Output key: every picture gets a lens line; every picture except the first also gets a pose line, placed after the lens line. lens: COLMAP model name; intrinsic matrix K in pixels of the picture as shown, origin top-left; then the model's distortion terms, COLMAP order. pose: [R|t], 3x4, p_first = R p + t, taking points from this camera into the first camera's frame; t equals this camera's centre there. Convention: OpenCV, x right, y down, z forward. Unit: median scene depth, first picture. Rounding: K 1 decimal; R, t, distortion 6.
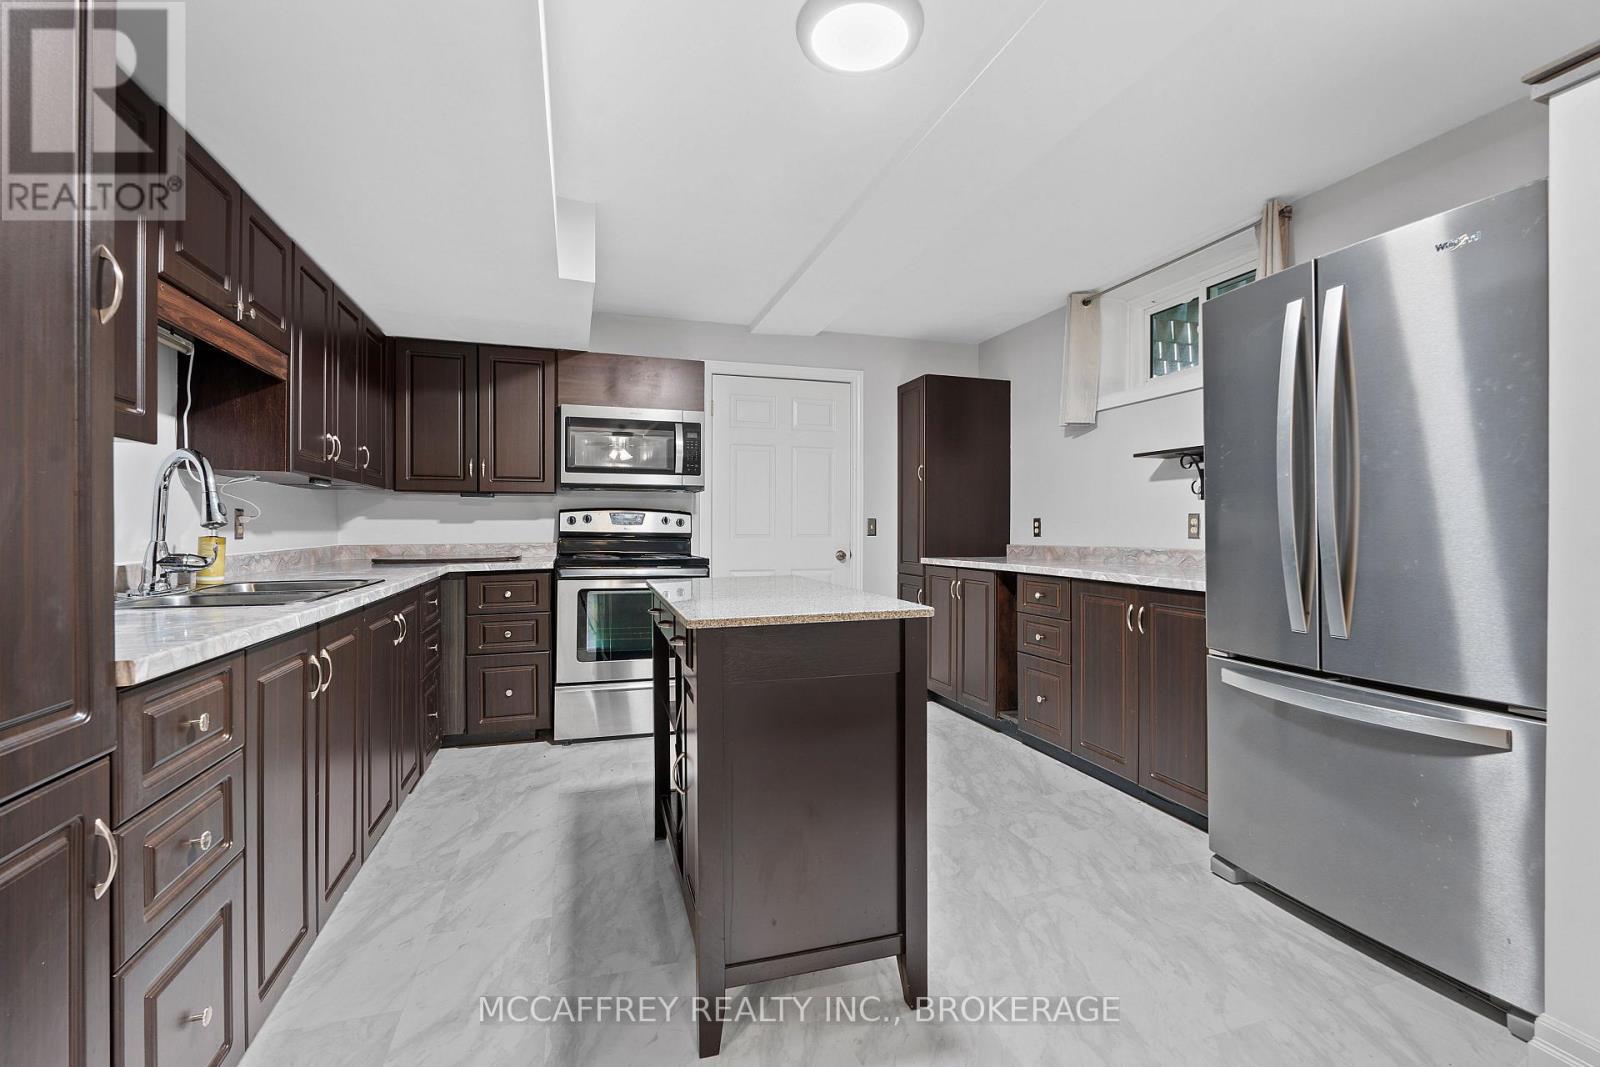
lens RADIAL K [[709.1, 0, 800.9], [0, 709.1, 529.7], [0, 0, 1]] dist [0.001281, 0.000410]
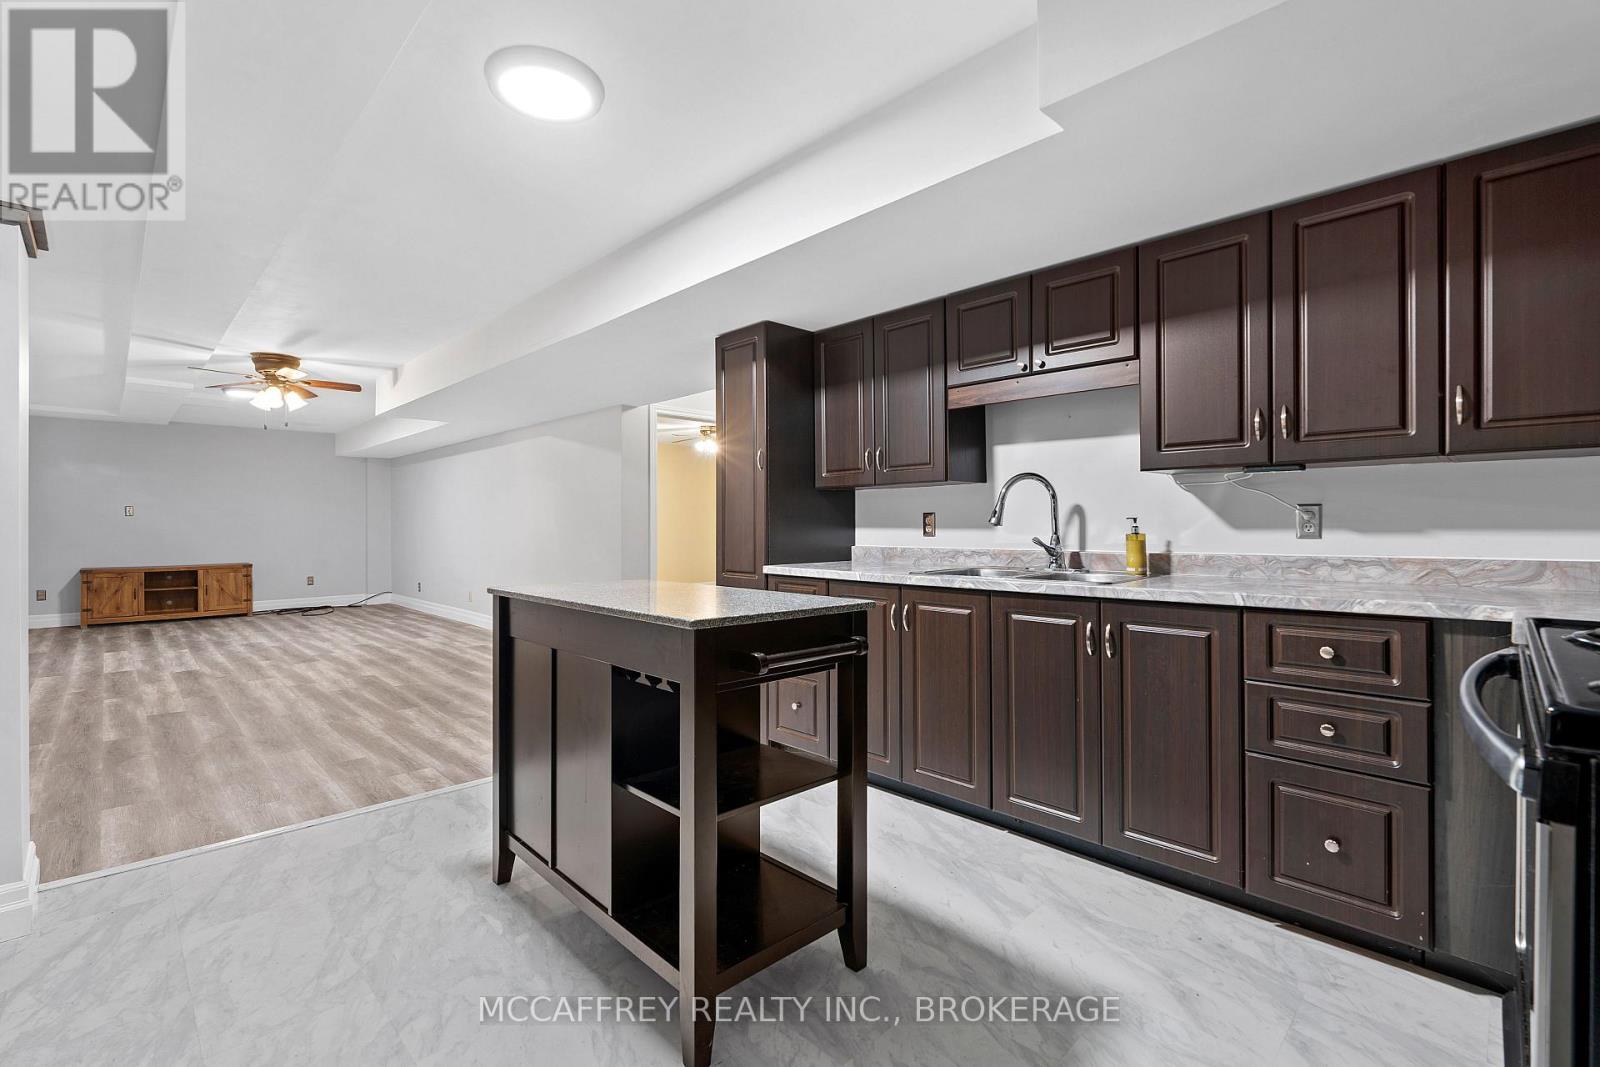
lens RADIAL K [[709.1, 0, 809.8], [0, 709.1, 524.2], [0, 0, 1]] dist [0.001281, 0.000410]
pose [[-0.888666, 0.005550, -0.458522, 0.138964], [0.004601, 0.999984, 0.003187, -0.009182], [0.458533, 0.000722, -0.888677, 1.346548]]
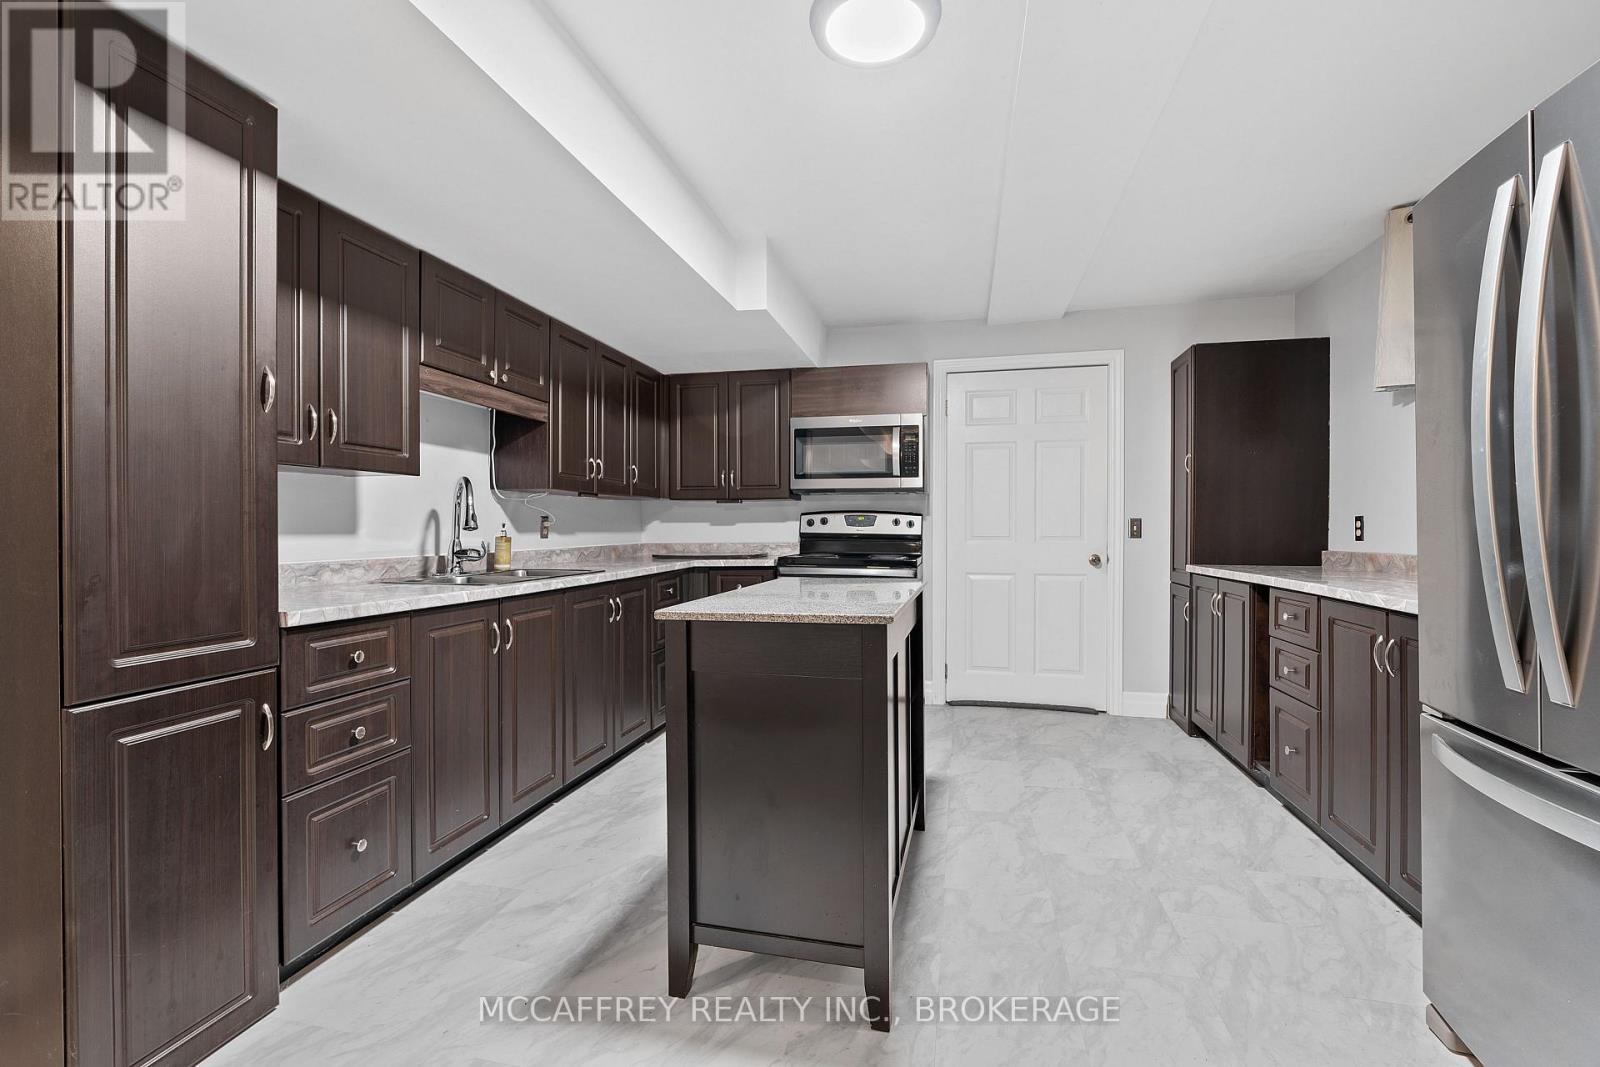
lens RADIAL K [[709.1, 0, 791.4], [0, 709.1, 536.7], [0, 0, 1]] dist [0.001281, 0.000410]
pose [[0.855195, 0.004720, -0.518284, 0.300478], [0.000388, 0.999952, 0.009746, -0.002795], [0.518306, -0.008536, 0.855153, 0.063815]]
